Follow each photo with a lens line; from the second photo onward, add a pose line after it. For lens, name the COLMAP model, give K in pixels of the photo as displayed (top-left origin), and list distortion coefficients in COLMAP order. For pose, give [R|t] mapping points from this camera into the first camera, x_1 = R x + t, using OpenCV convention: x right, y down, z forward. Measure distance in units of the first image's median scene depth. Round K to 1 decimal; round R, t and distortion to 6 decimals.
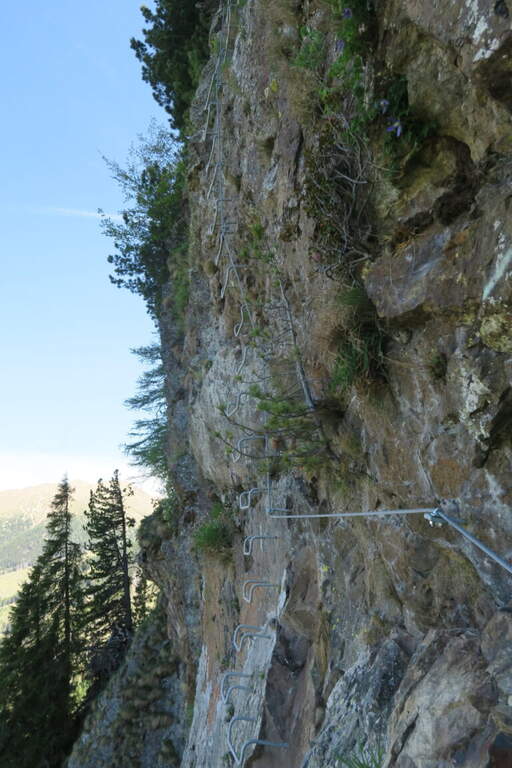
lens RADIAL K [[532.8, 0, 256.5], [0, 532.8, 385.7], [0, 0, 1]] dist [-0.025030, 0.002348]
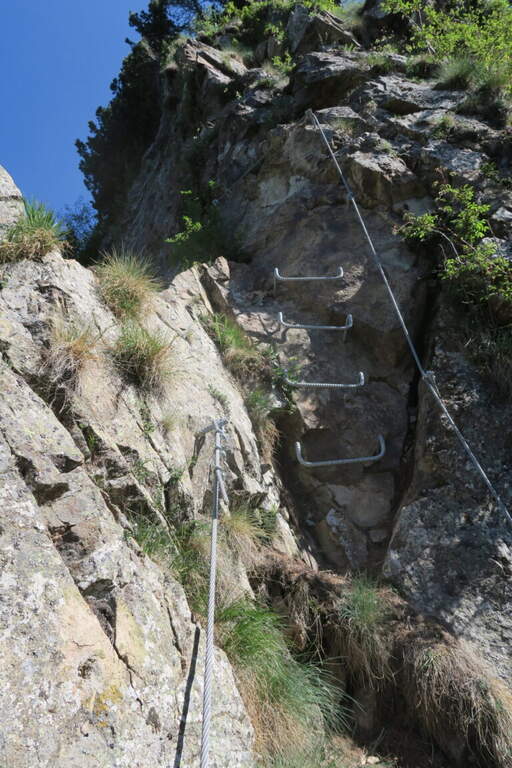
lens RADIAL K [[532.8, 0, 255.8], [0, 532.8, 383.8], [0, 0, 1]] dist [-0.025030, 0.002348]
pose [[0.953339, 0.185688, 0.238042, -0.017677], [-0.133719, 0.966631, -0.218502, 0.494944], [-0.270672, 0.176476, 0.946358, -0.807430]]
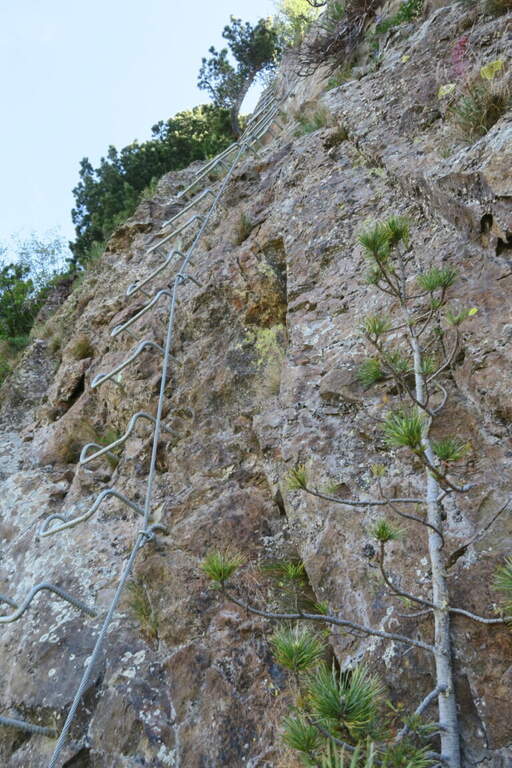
lens RADIAL K [[532.8, 0, 254.8], [0, 532.8, 383.5], [0, 0, 1]] dist [-0.025030, 0.002348]
pose [[0.792980, 0.546959, 0.268362, -0.065509], [-0.390001, 0.794122, -0.466121, 0.012074], [-0.468061, 0.264963, 0.843038, 0.391981]]
